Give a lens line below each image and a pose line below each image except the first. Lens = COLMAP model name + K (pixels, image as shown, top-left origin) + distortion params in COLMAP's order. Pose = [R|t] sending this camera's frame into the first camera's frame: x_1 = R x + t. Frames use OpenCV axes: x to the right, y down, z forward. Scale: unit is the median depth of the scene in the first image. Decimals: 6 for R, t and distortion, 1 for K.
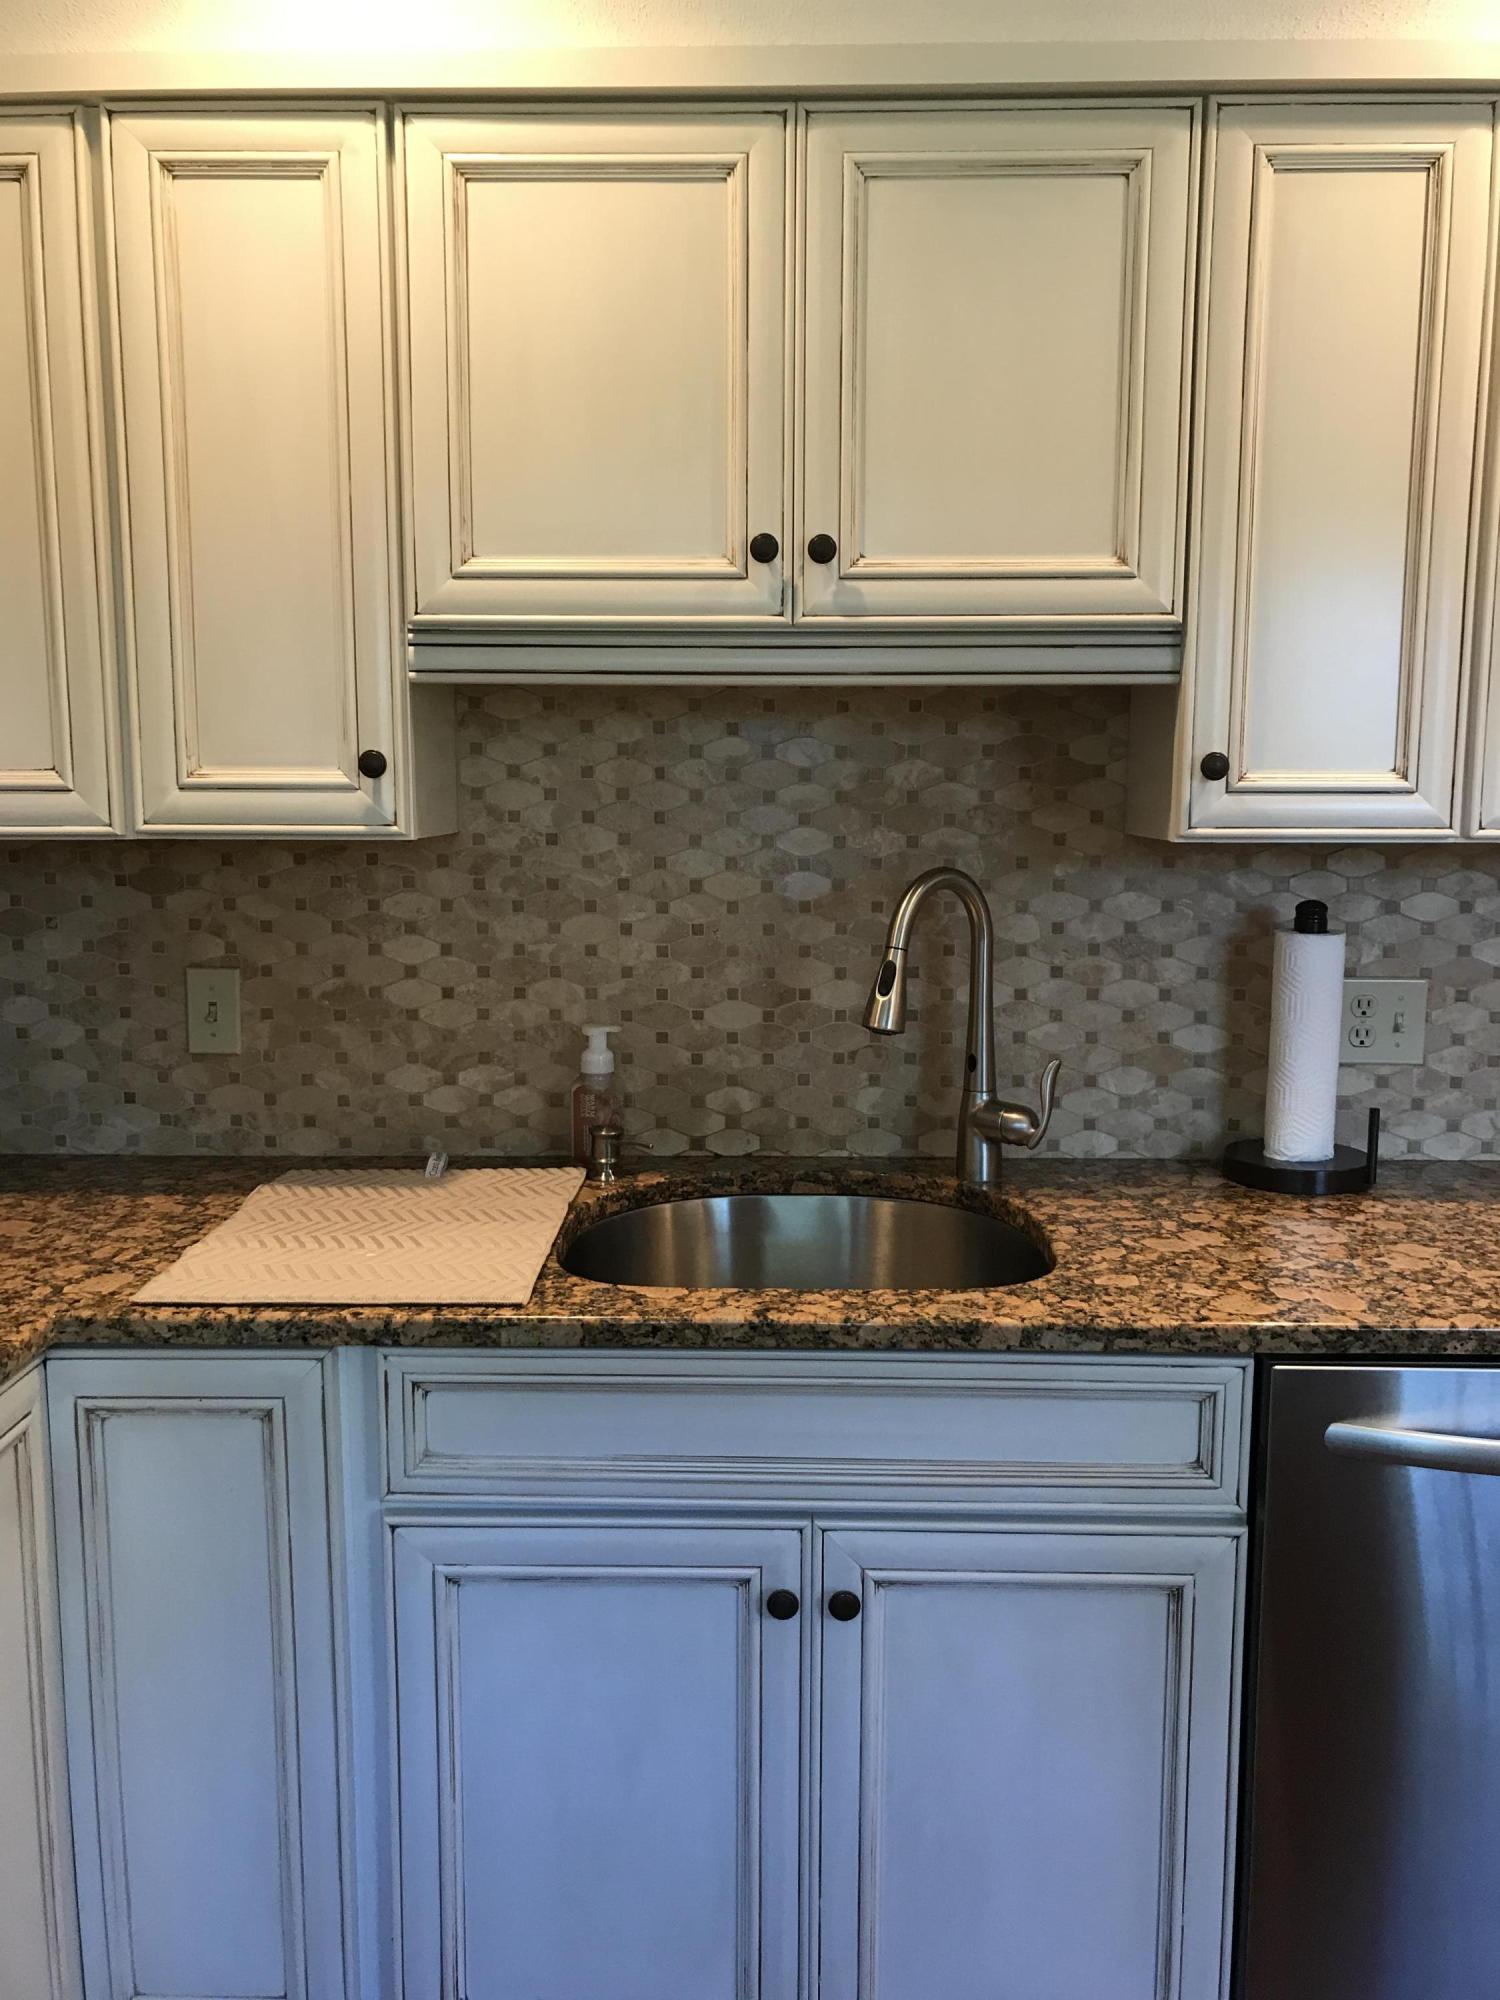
lens RADIAL K [[1606.5, 0, 750.0], [0, 1606.5, 1000.0], [0, 0, 1]] dist [0.053336, -0.116517]
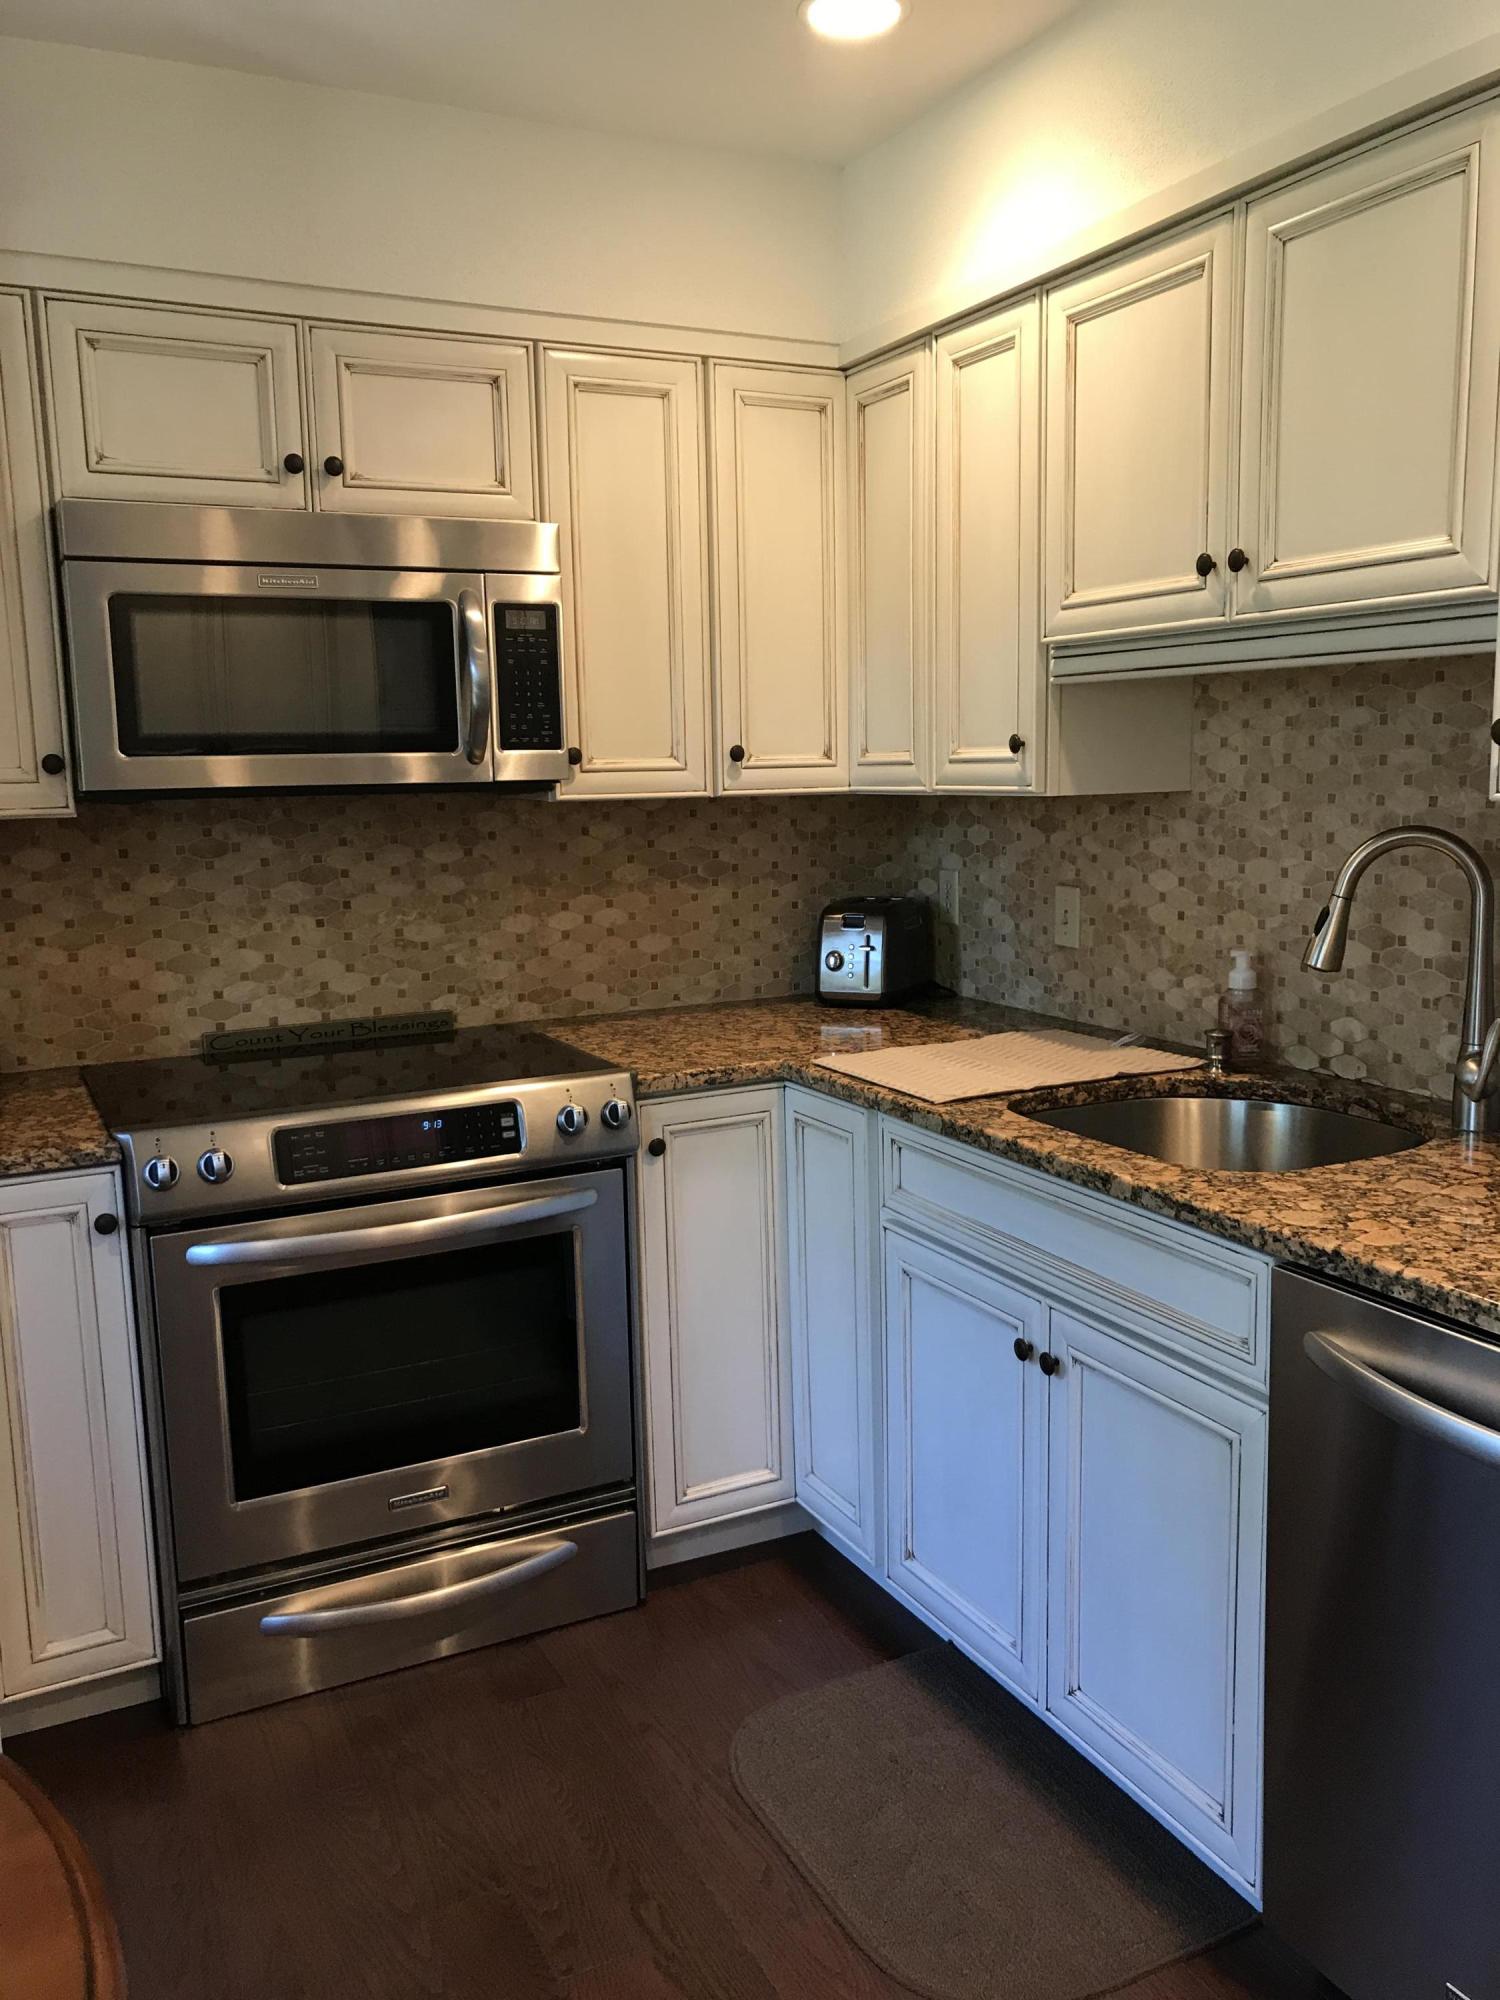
lens RADIAL K [[1628.7, 0, 750.0], [0, 1628.7, 1000.0], [0, 0, 1]] dist [0.041658, -0.078802]
pose [[0.455455, 0.119714, -0.882173, 0.834939], [-0.096656, 0.991709, 0.084676, -0.015205], [0.884996, 0.046701, 0.463250, 0.094759]]
